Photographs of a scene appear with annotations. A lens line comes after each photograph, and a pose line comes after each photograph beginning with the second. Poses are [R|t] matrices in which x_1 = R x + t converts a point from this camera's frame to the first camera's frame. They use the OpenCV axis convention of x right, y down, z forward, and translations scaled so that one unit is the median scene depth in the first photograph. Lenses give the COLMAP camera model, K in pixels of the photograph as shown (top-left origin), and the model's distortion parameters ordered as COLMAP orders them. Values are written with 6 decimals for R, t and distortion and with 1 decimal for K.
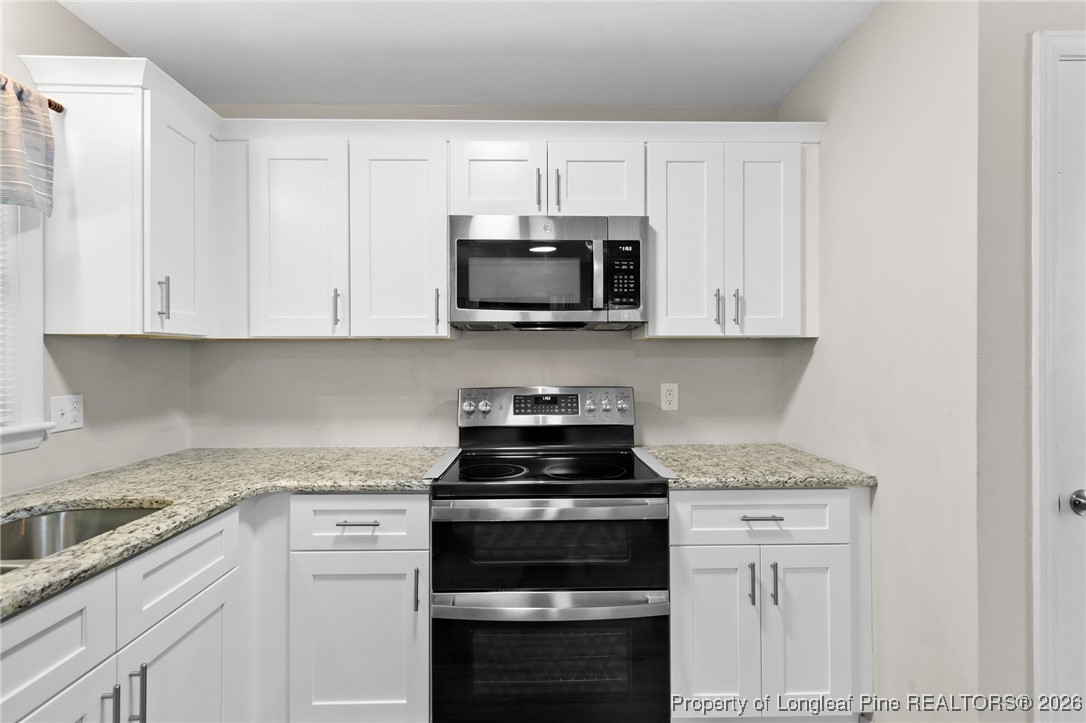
lens RADIAL K [[511.3, 0, 548.0], [0, 511.3, 357.8], [0, 0, 1]] dist [0.002737, -0.000116]
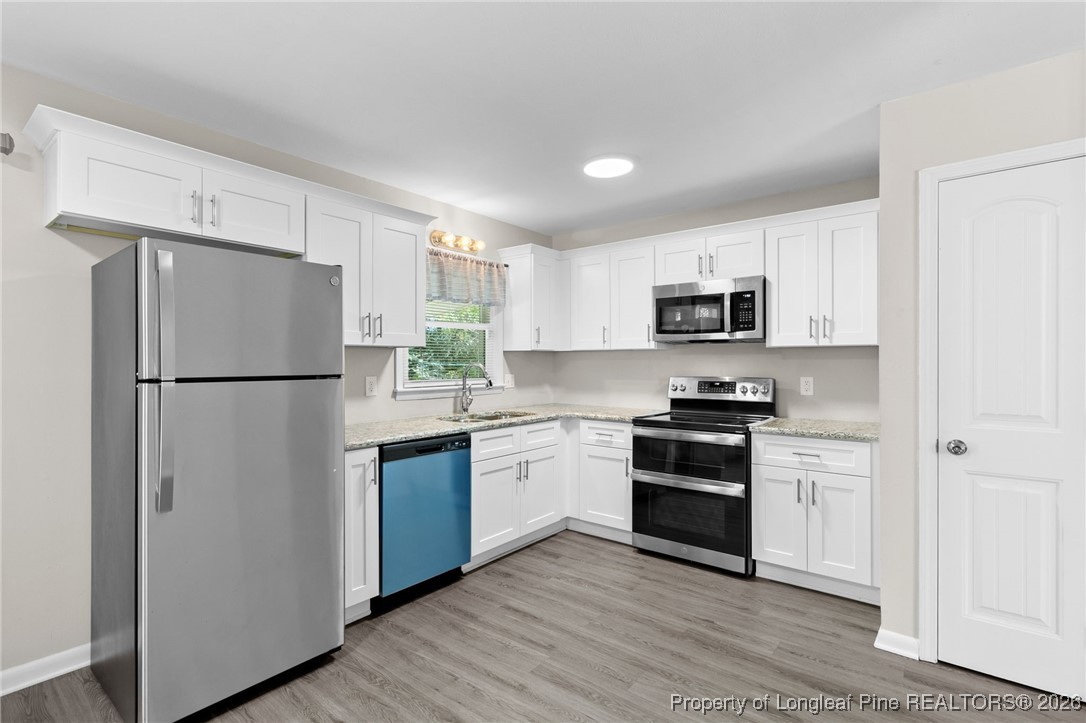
lens RADIAL K [[511.3, 0, 542.9], [0, 511.3, 363.5], [0, 0, 1]] dist [0.002737, -0.000116]
pose [[0.769055, 0.004977, -0.639163, 0.828179], [0.000939, 0.999960, 0.008916, -0.003807], [0.639182, -0.007457, 0.769020, -0.864452]]
